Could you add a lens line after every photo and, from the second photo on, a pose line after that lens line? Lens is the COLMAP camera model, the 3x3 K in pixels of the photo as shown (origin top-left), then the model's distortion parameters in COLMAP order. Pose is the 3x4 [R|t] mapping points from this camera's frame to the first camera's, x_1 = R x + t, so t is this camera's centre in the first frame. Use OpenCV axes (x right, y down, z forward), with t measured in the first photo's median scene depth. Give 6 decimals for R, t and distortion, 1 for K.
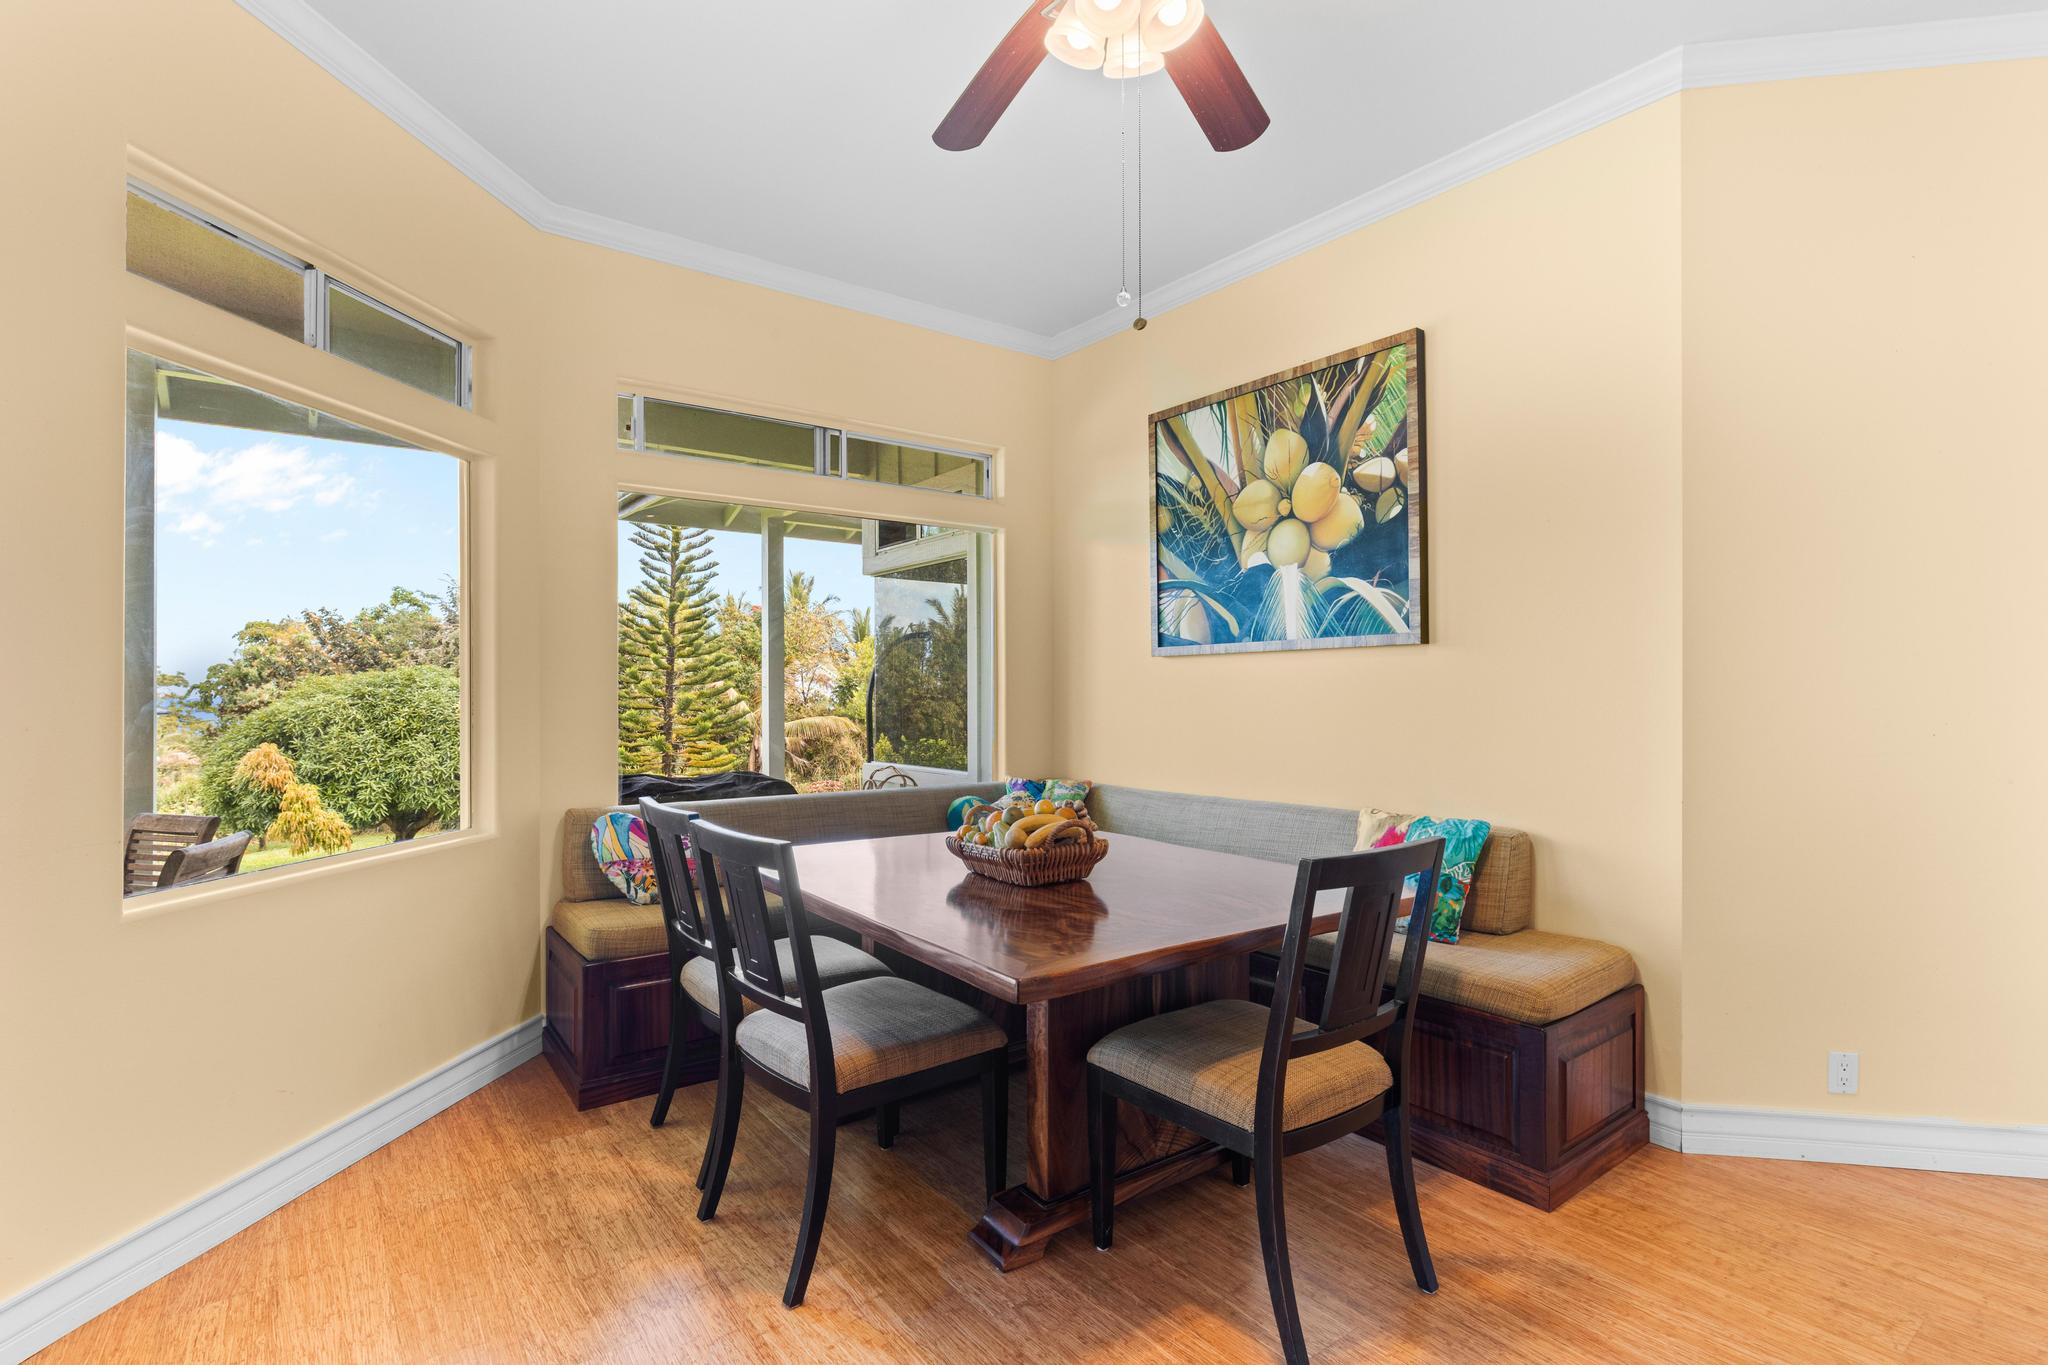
lens RADIAL K [[960.8, 0, 1013.7], [0, 960.8, 681.0], [0, 0, 1]] dist [0.000499, -0.000108]
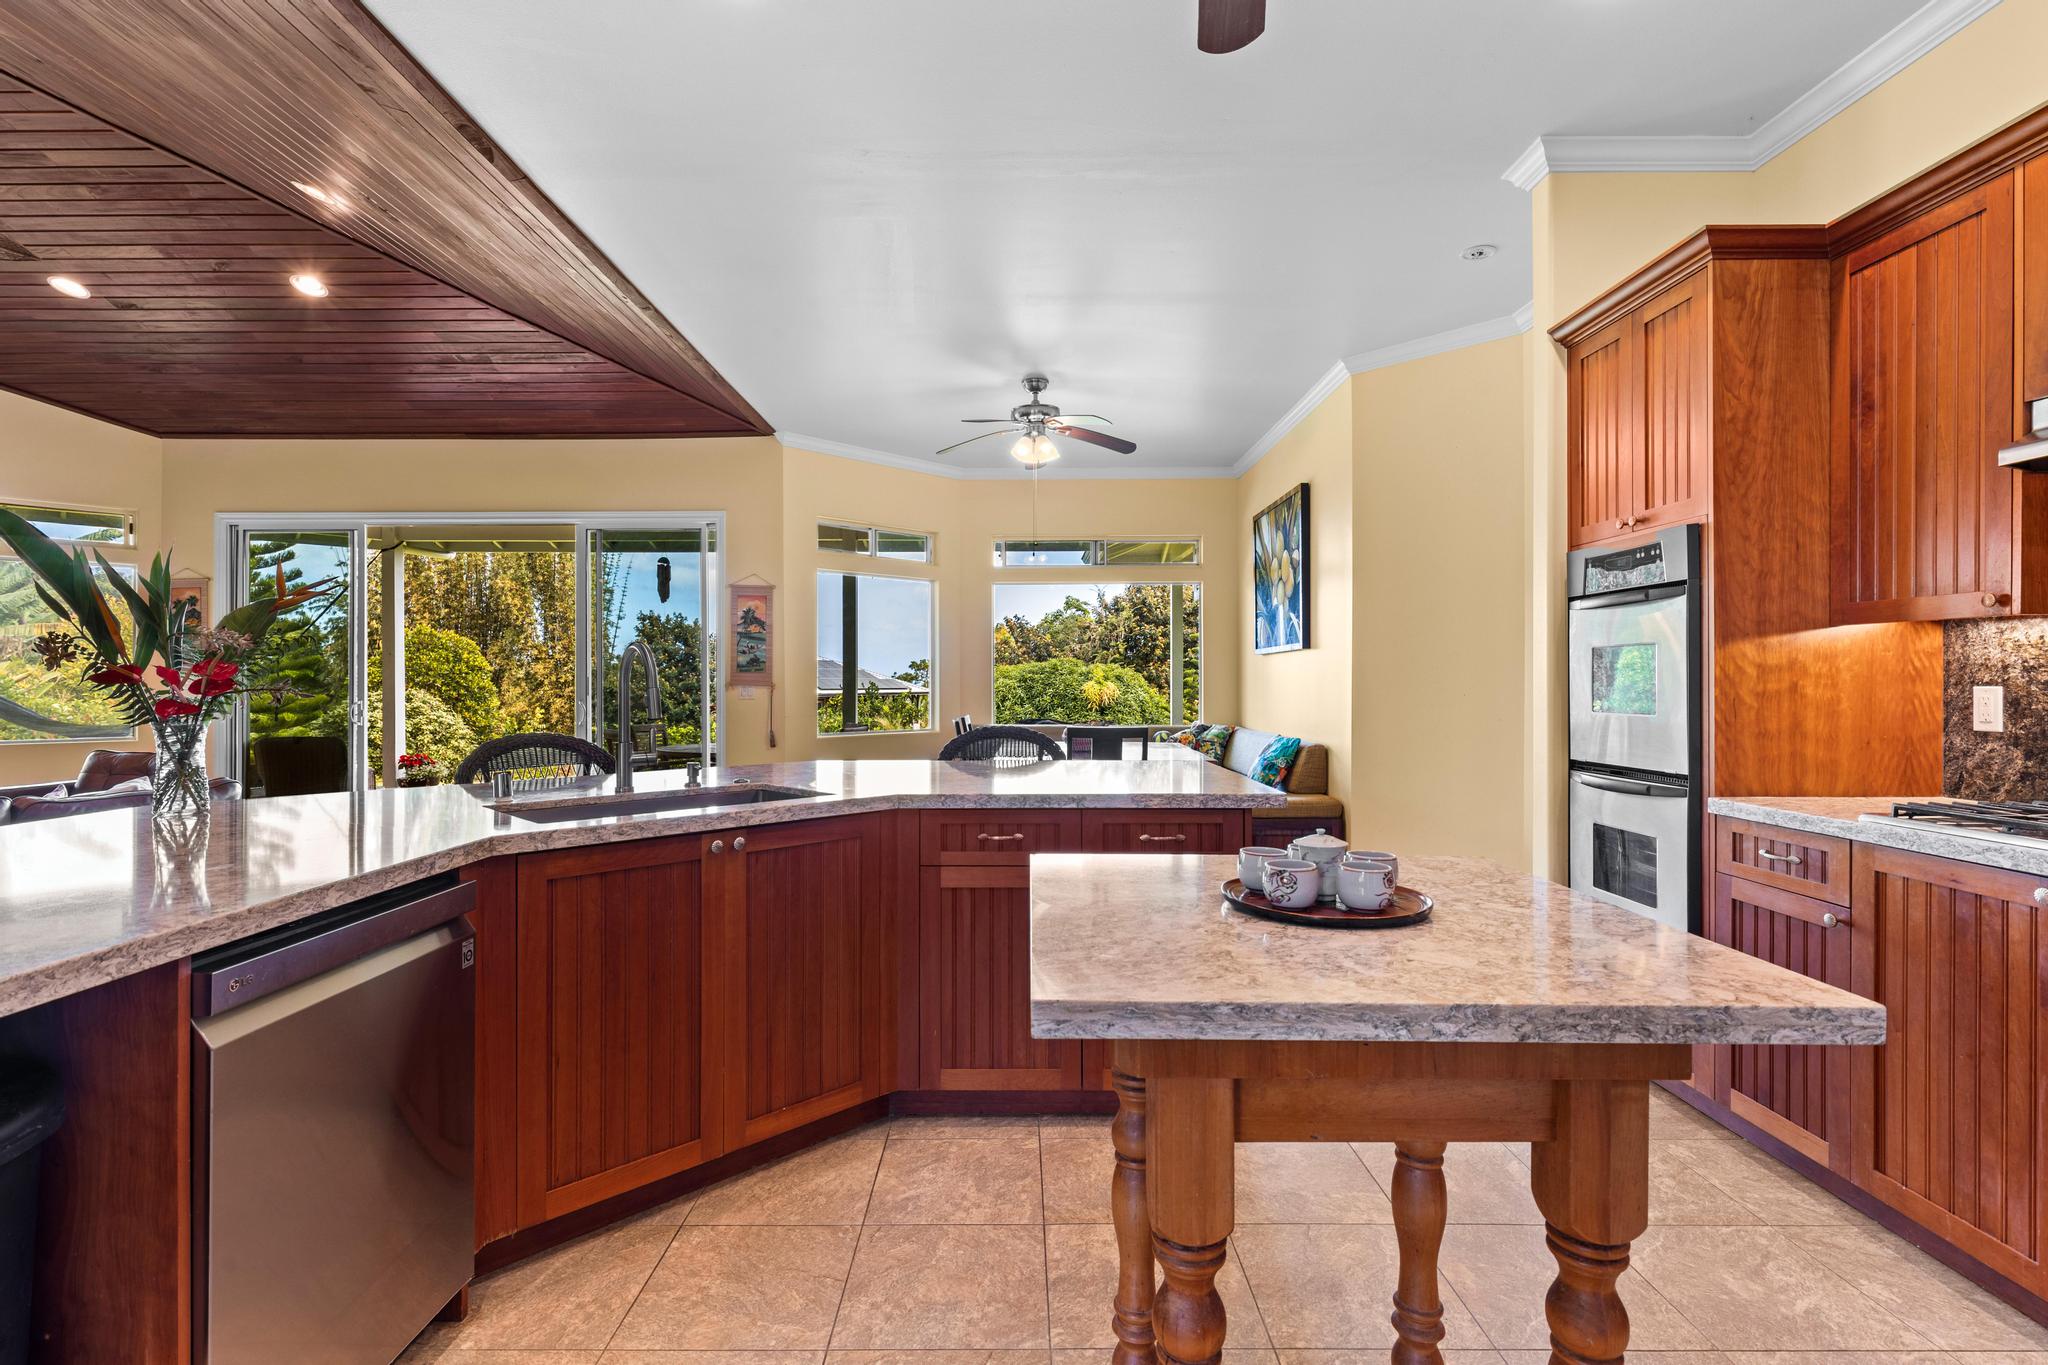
lens RADIAL K [[960.8, 0, 1013.7], [0, 960.8, 681.0], [0, 0, 1]] dist [0.000499, -0.000108]
pose [[0.793714, 0.002373, -0.608287, 0.968369], [0.006186, 0.999909, 0.011972, -0.000720], [0.608260, -0.013265, 0.793627, -0.741600]]
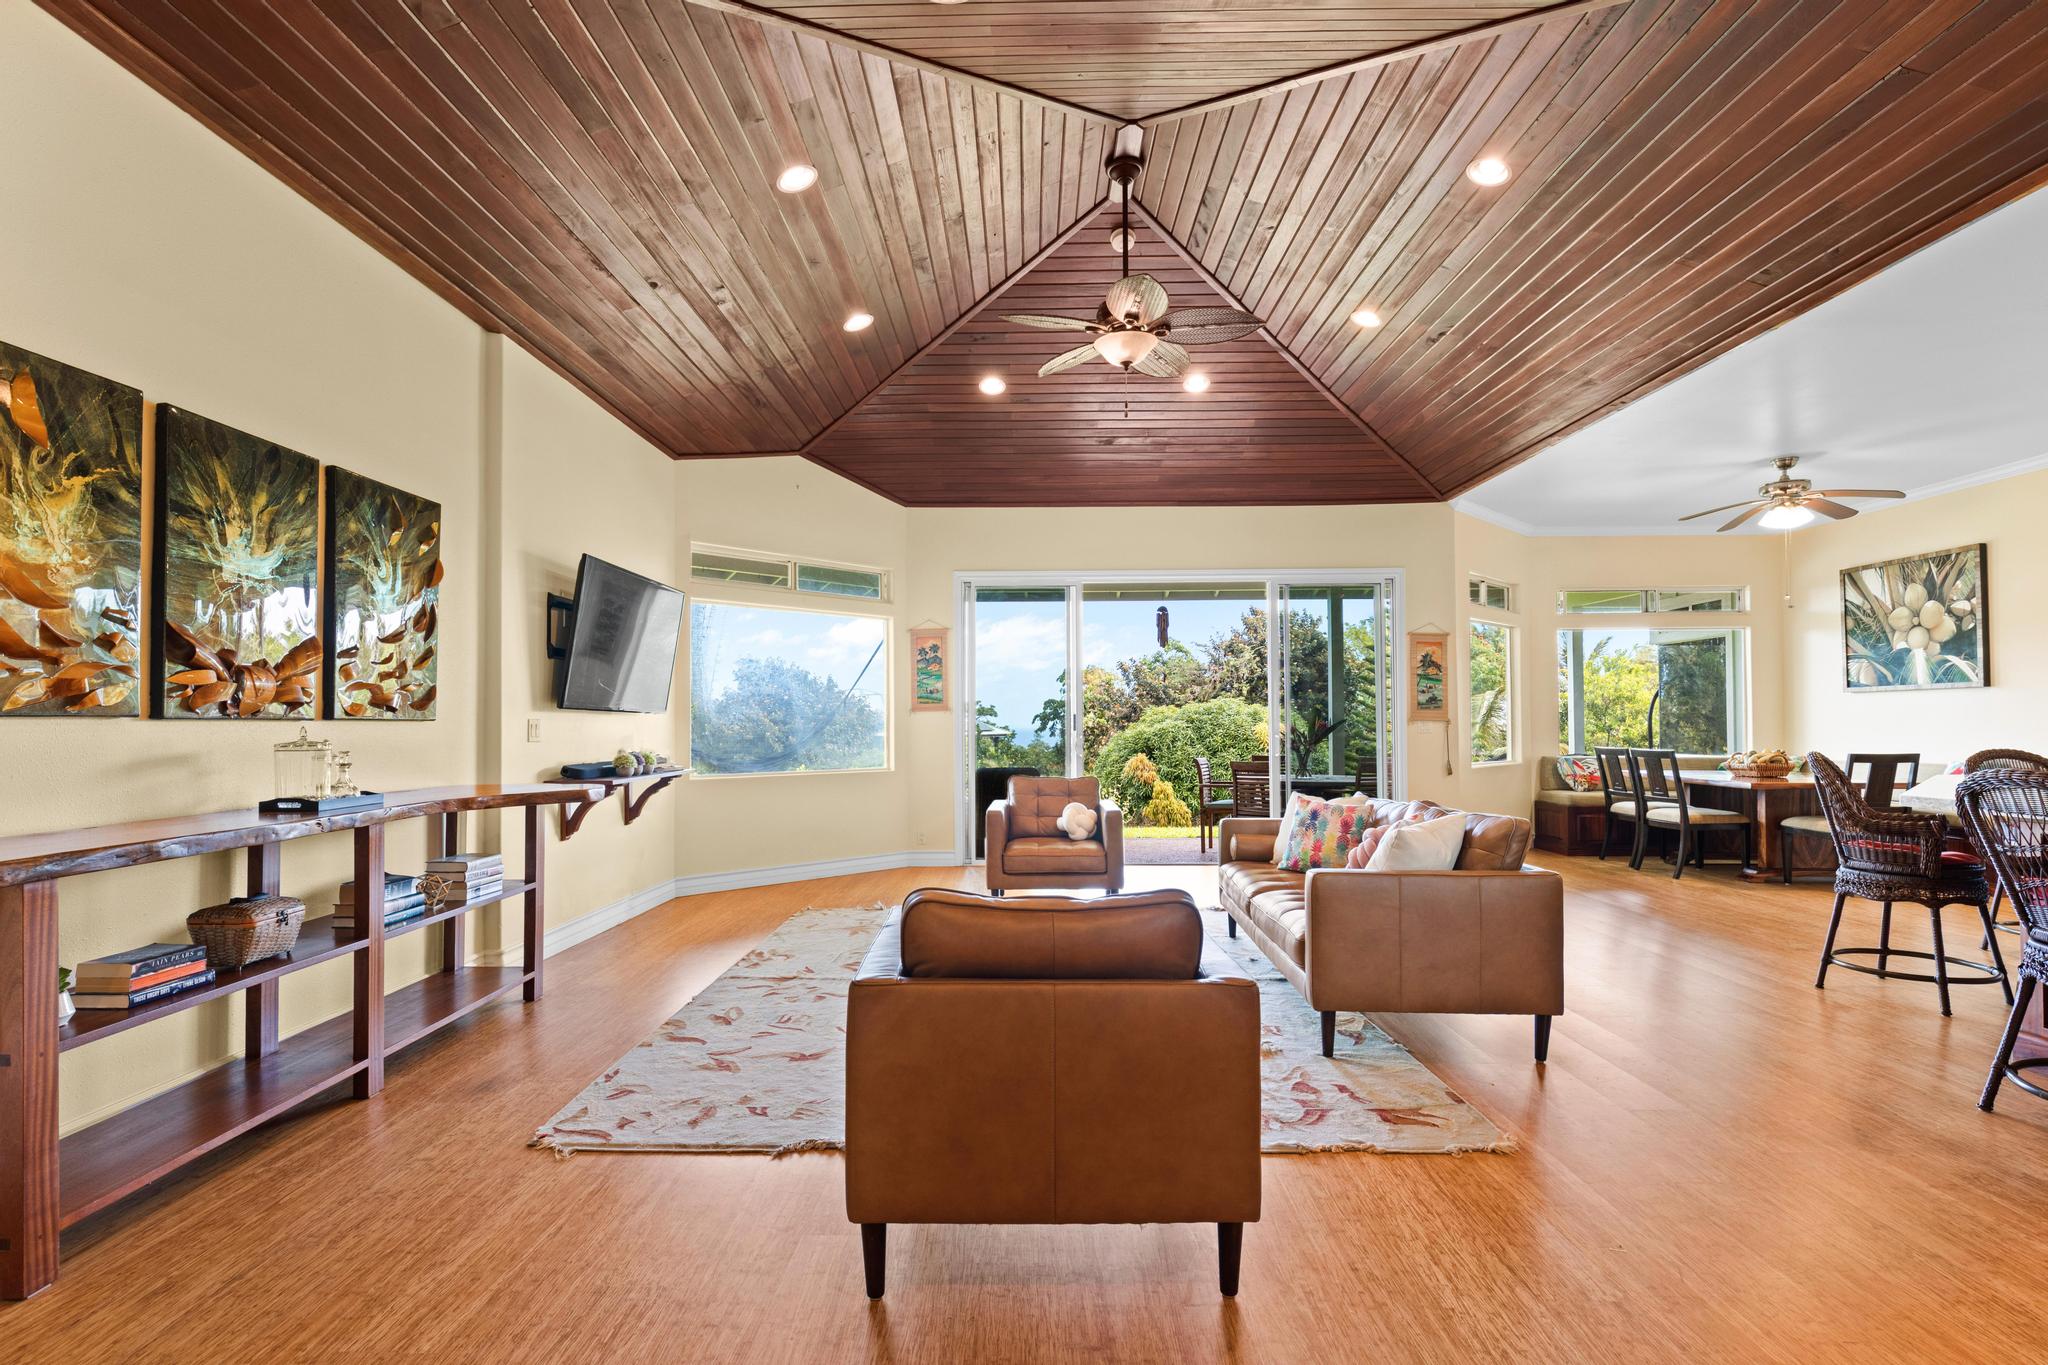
lens RADIAL K [[976.6, 0, 1026.8], [0, 976.6, 705.9], [0, 0, 1]] dist [0.001686, -0.000094]
pose [[0.790978, -0.011352, -0.611739, 0.050664], [0.009540, 0.999935, -0.006221, -0.001088], [0.611770, -0.000916, 0.791035, -1.816692]]
